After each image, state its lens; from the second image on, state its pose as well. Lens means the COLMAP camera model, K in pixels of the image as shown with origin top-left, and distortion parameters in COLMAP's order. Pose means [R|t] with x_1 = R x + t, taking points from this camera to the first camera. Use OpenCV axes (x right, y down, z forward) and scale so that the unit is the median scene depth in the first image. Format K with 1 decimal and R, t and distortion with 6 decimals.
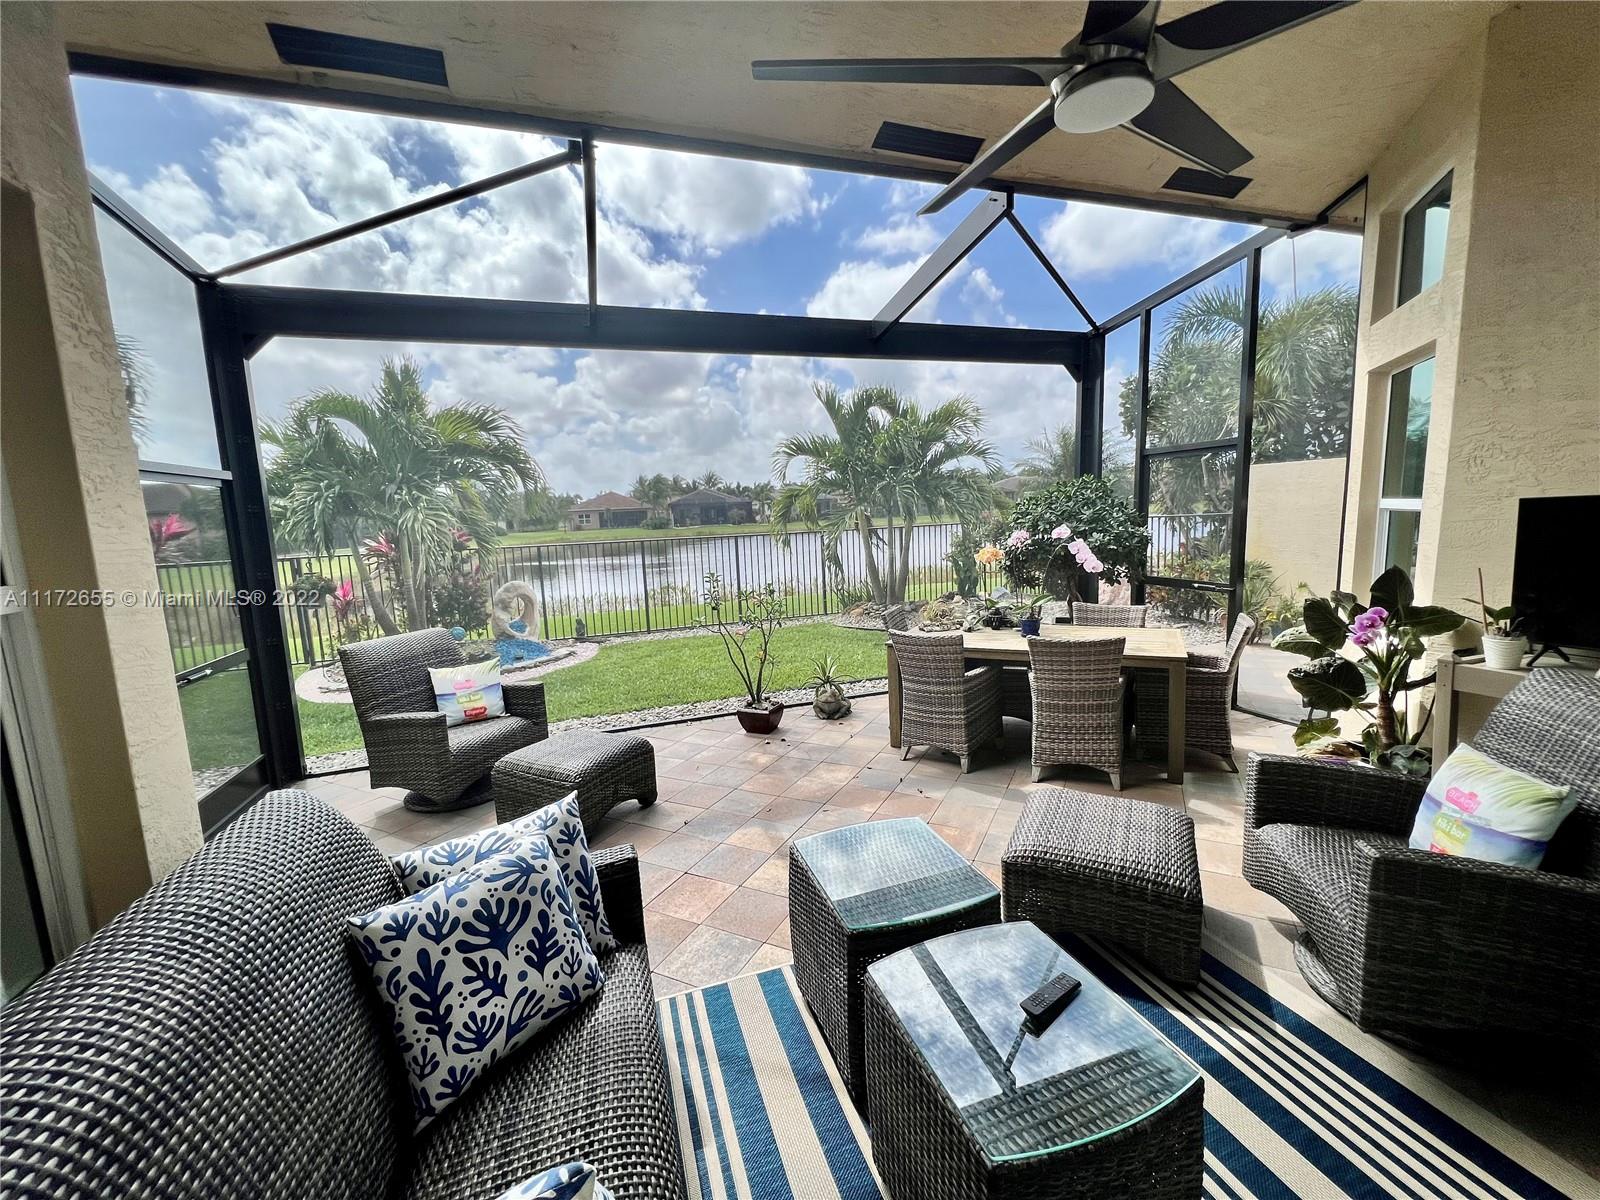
lens RADIAL K [[641.9, 0, 796.7], [0, 641.9, 600.3], [0, 0, 1]] dist [-0.001282, 0.000504]
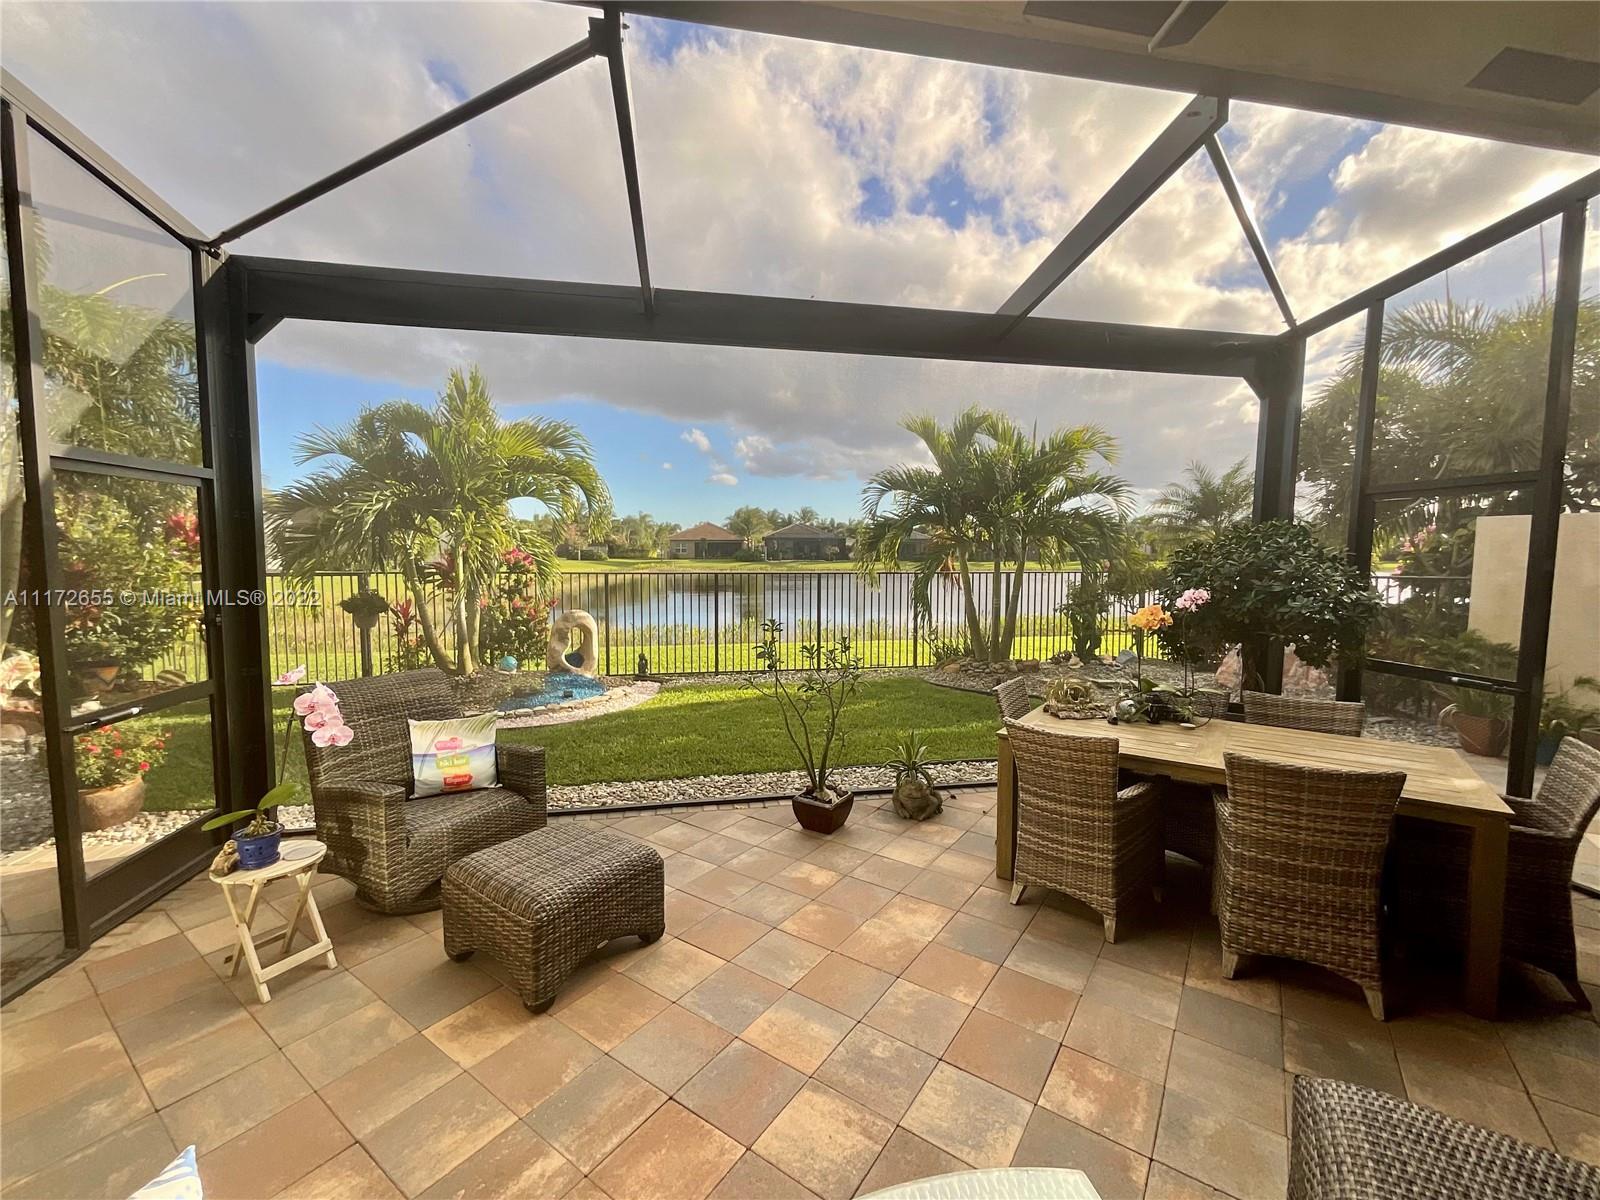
lens RADIAL K [[647.6, 0, 800.2], [0, 647.6, 593.3], [0, 0, 1]] dist [-0.001573, -0.000106]
pose [[0.989161, 0.055662, -0.135875, 0.008330], [-0.064781, 0.995868, -0.063638, -0.025165], [0.131772, 0.071751, 0.988680, 0.201330]]
